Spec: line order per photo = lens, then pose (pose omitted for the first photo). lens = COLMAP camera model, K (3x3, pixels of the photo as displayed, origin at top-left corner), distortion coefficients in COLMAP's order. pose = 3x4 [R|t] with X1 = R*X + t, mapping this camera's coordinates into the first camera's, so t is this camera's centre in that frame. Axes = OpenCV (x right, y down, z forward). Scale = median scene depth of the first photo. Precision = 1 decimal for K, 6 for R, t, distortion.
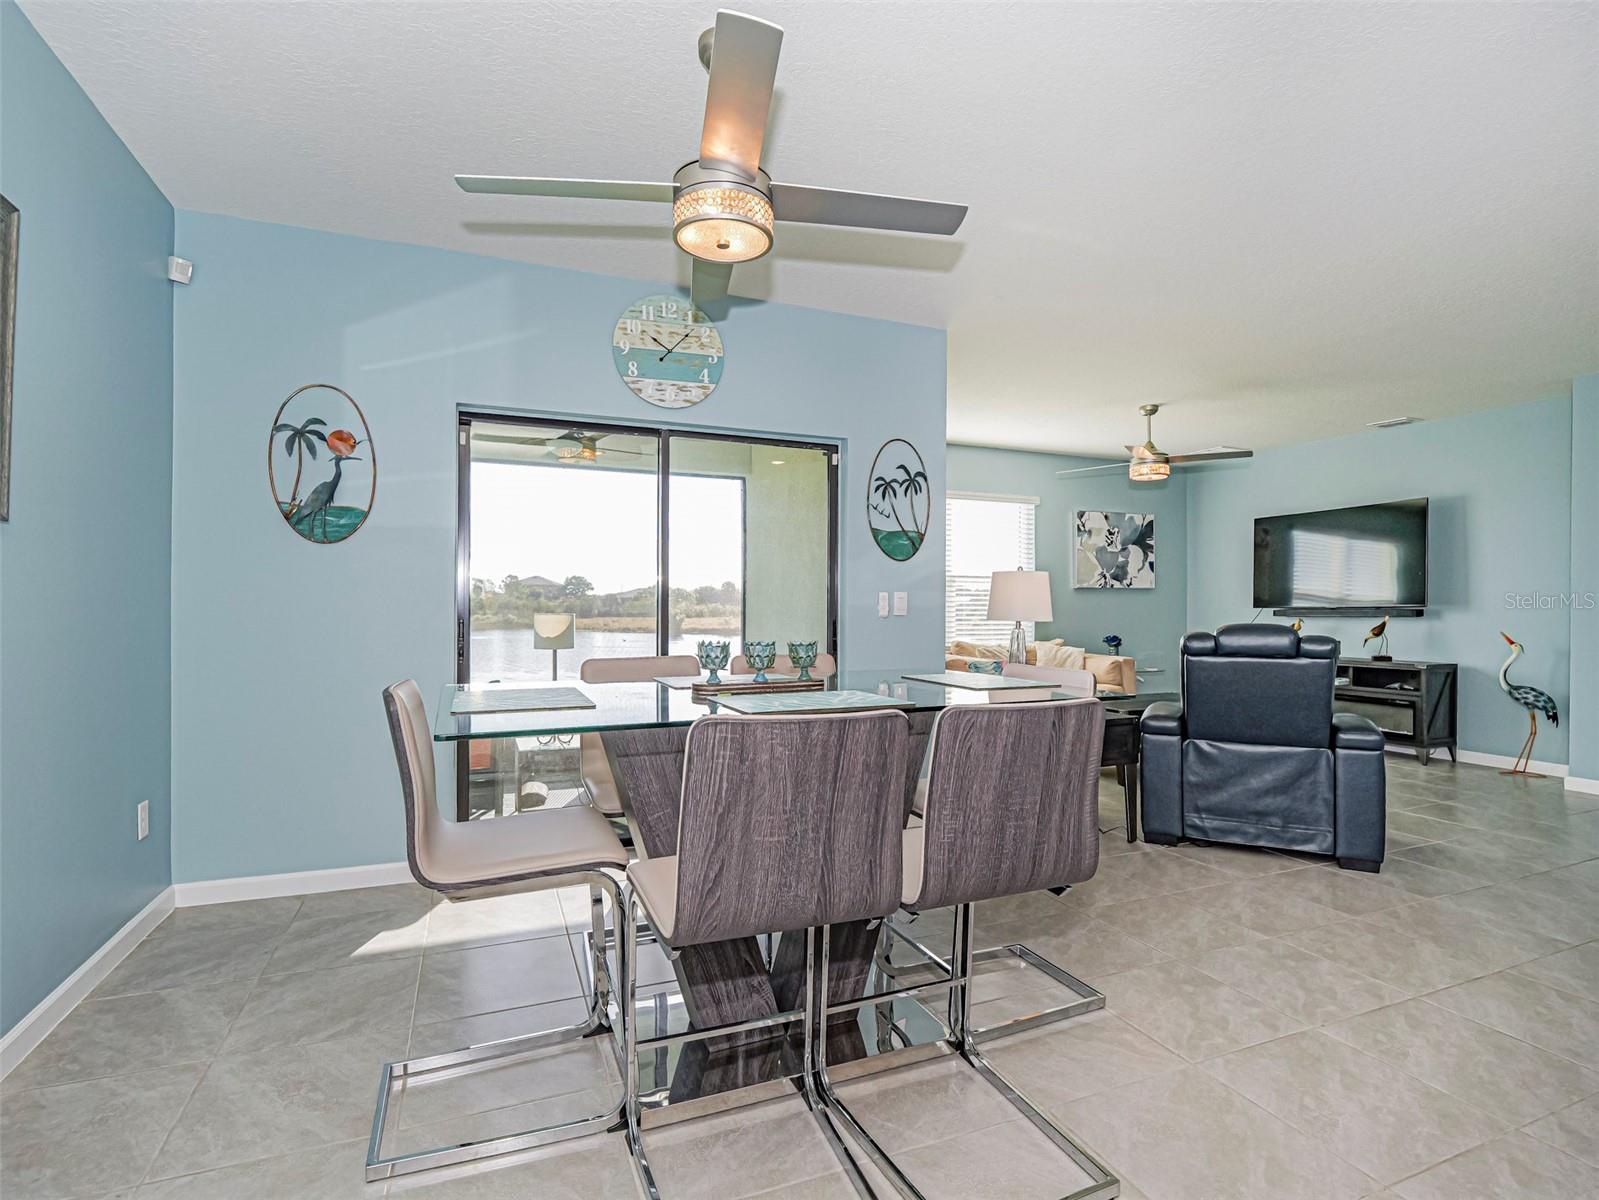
lens RADIAL K [[783.7, 0, 800.9], [0, 783.7, 606.1], [0, 0, 1]] dist [-0.004358, -0.001104]
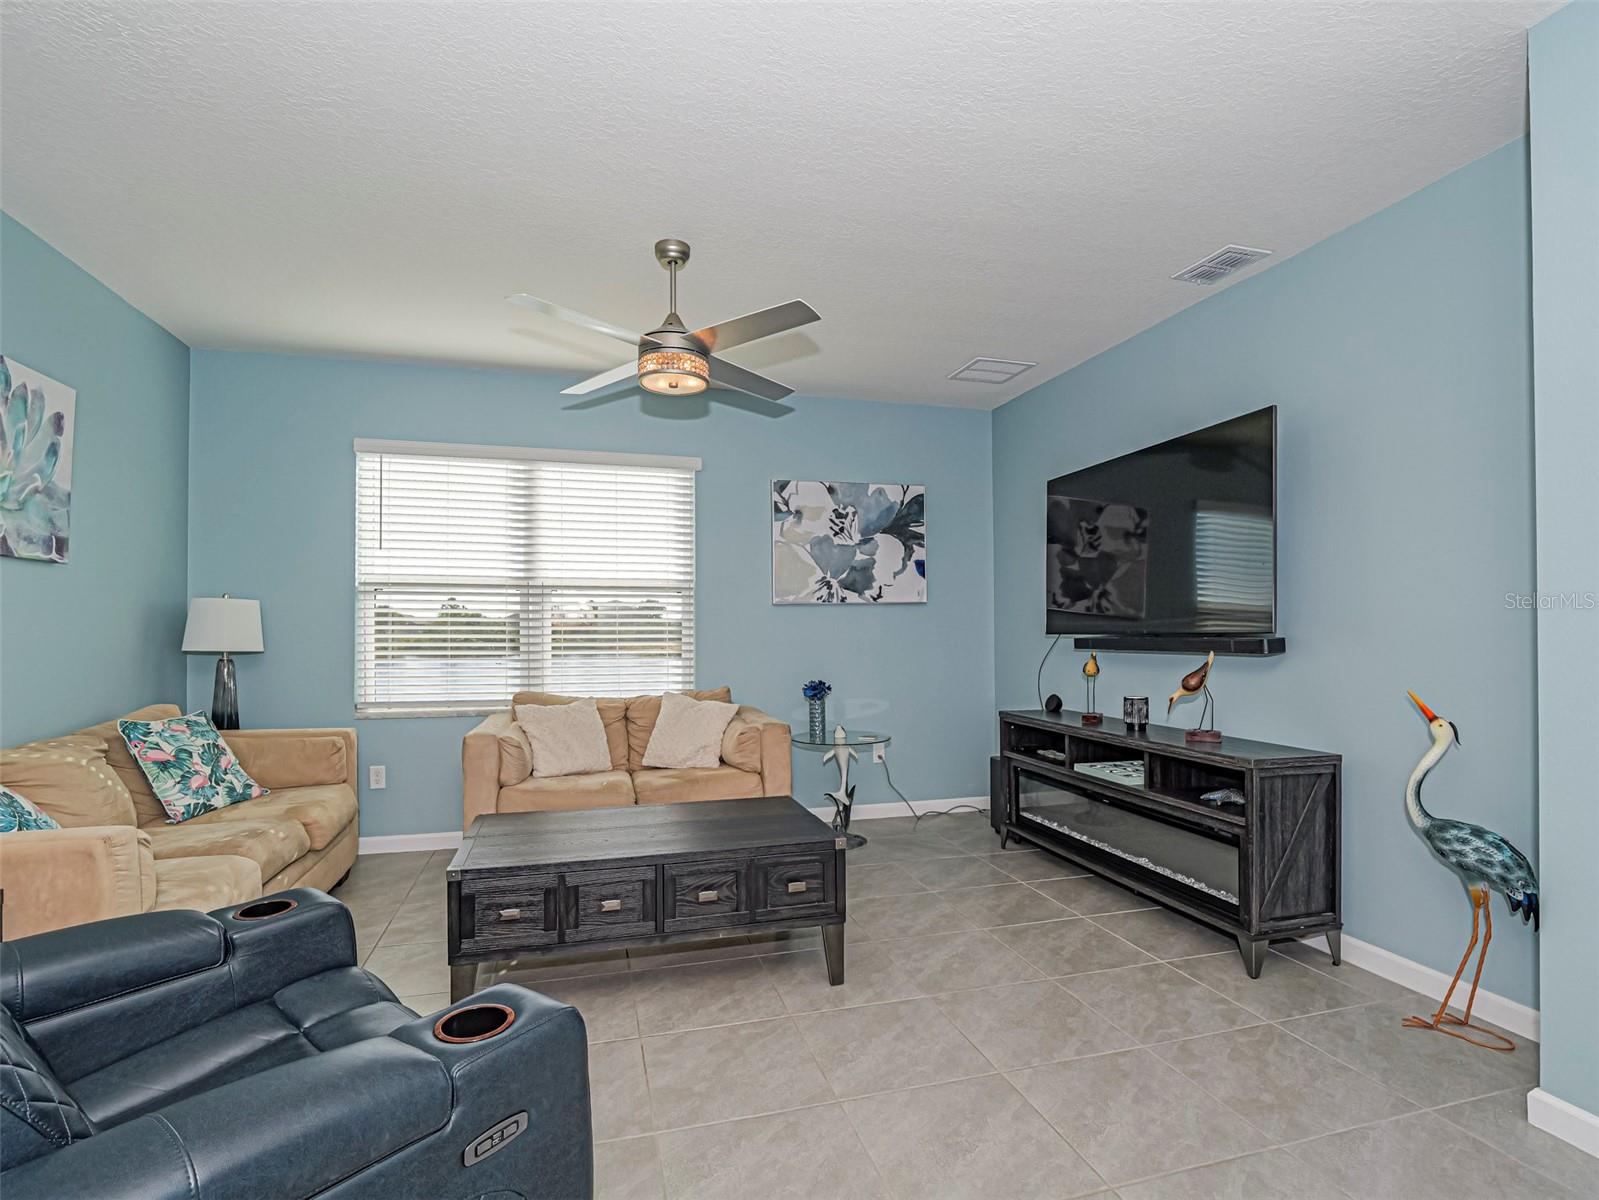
lens RADIAL K [[778.4, 0, 800.1], [0, 778.4, 617.0], [0, 0, 1]] dist [-0.011300, -0.000197]
pose [[0.992615, -0.006522, -0.121128, 0.543860], [0.004847, 0.999889, -0.014122, -0.003964], [0.121207, 0.013430, 0.992536, 0.471089]]
